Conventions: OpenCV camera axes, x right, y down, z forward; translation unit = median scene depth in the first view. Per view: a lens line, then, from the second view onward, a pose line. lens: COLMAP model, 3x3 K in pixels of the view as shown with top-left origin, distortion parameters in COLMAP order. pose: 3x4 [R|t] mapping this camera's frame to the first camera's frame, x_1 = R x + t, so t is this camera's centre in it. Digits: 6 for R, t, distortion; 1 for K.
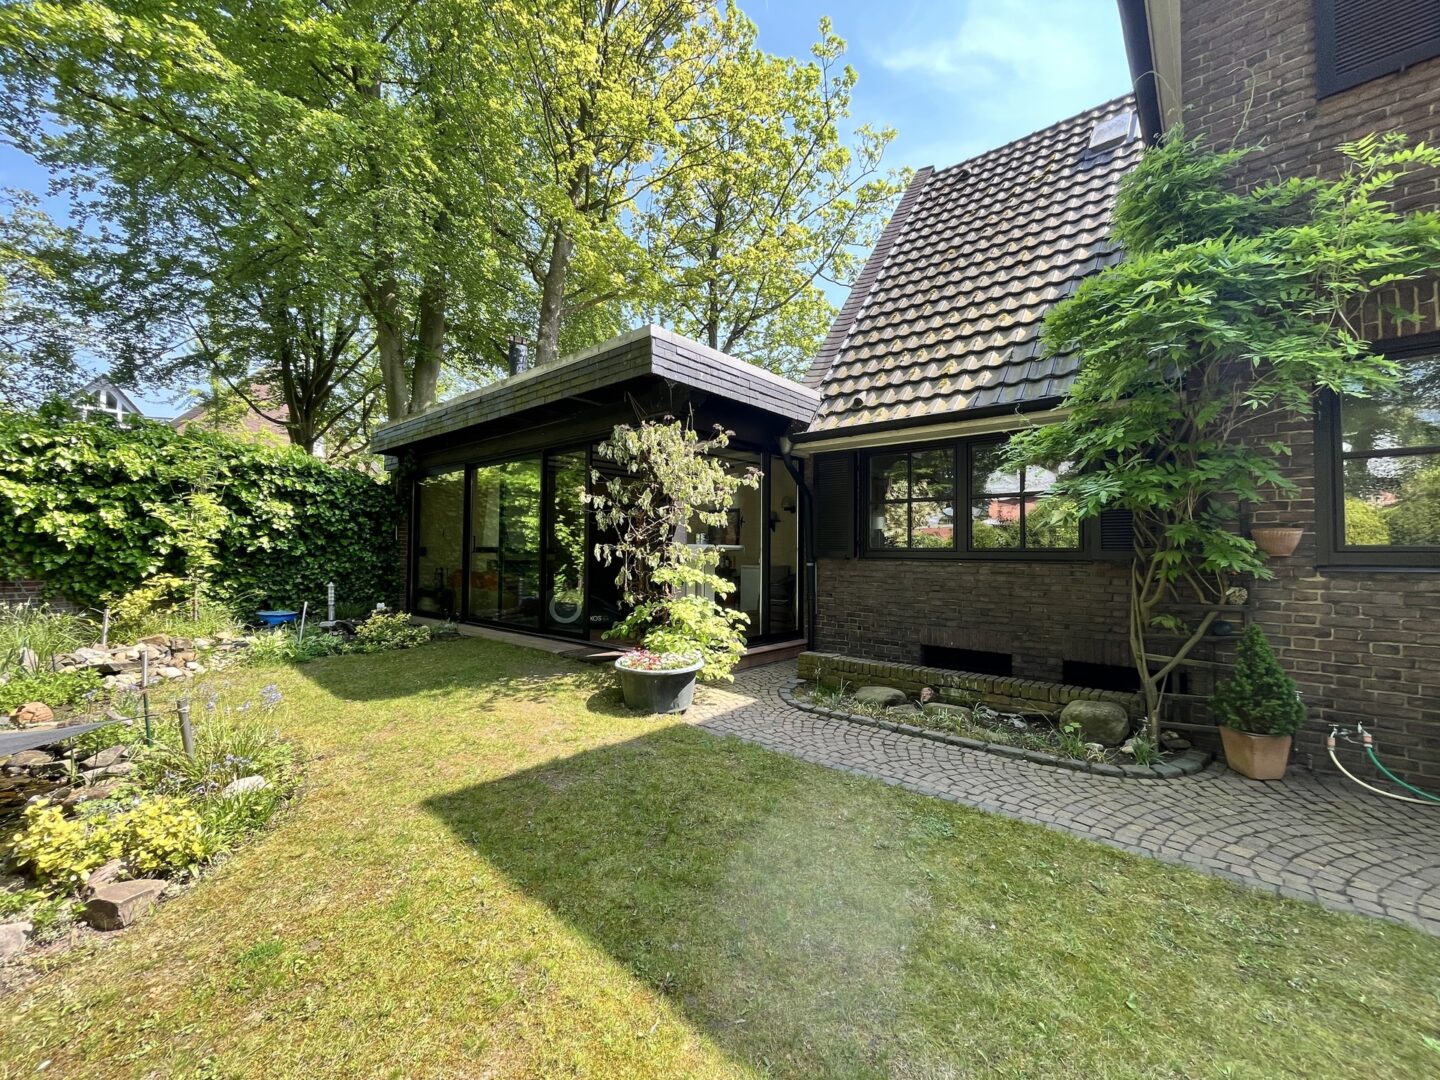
lens RADIAL K [[582.5, 0, 720.2], [0, 582.5, 536.6], [0, 0, 1]] dist [-0.009557, -0.000199]
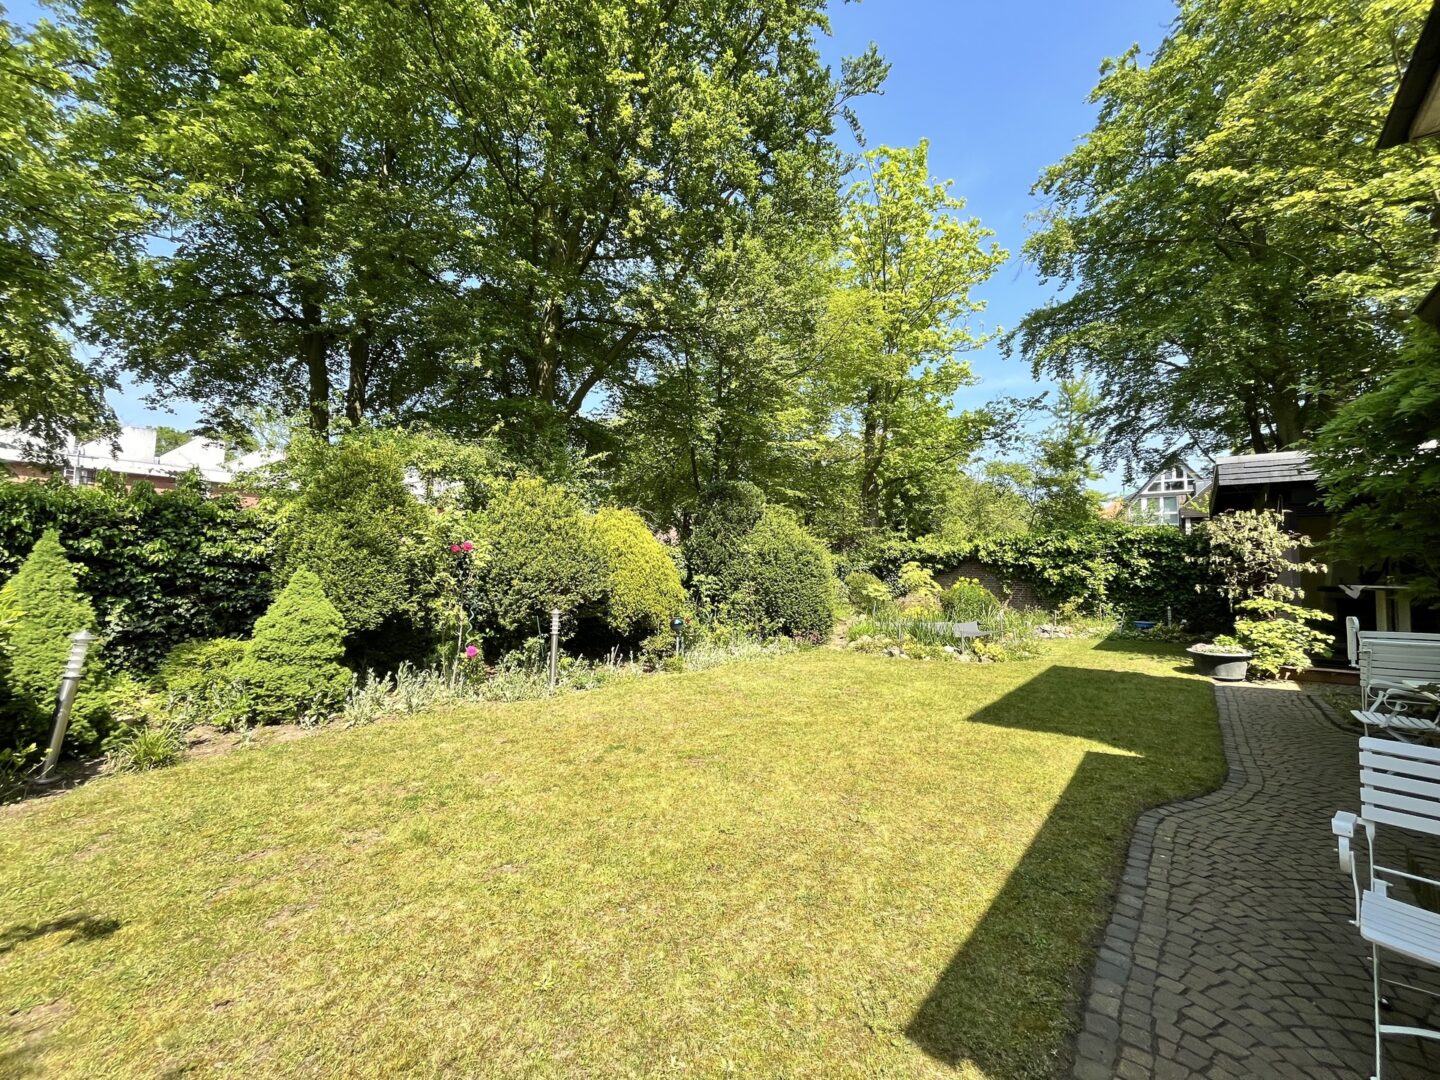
lens RADIAL K [[582.5, 0, 721.1], [0, 582.5, 536.7], [0, 0, 1]] dist [-0.009557, -0.000199]
pose [[0.024872, -0.073551, -0.996981, 1.094847], [0.008555, 0.997269, -0.073358, -0.011098], [0.999654, -0.006705, 0.025433, -0.370870]]
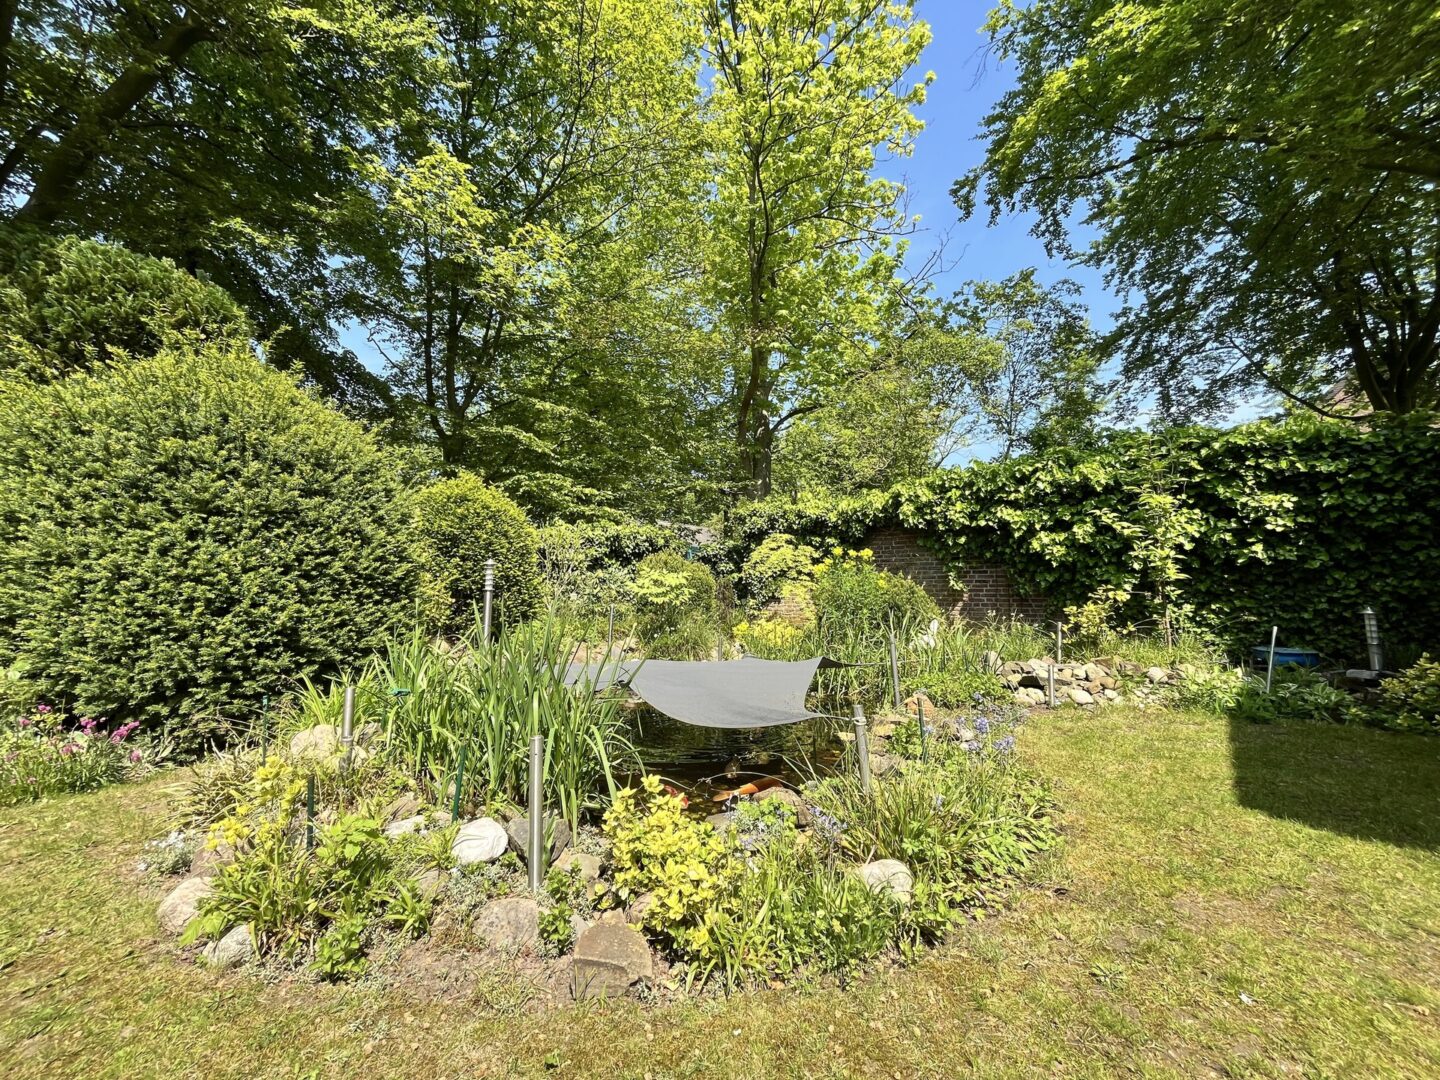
lens RADIAL K [[582.5, 0, 719.3], [0, 582.5, 537.7], [0, 0, 1]] dist [-0.009557, -0.000199]
pose [[0.026645, -0.104275, -0.994192, -0.088499], [0.020294, 0.994396, -0.103753, 0.061737], [0.999439, -0.017412, 0.028611, 0.336735]]
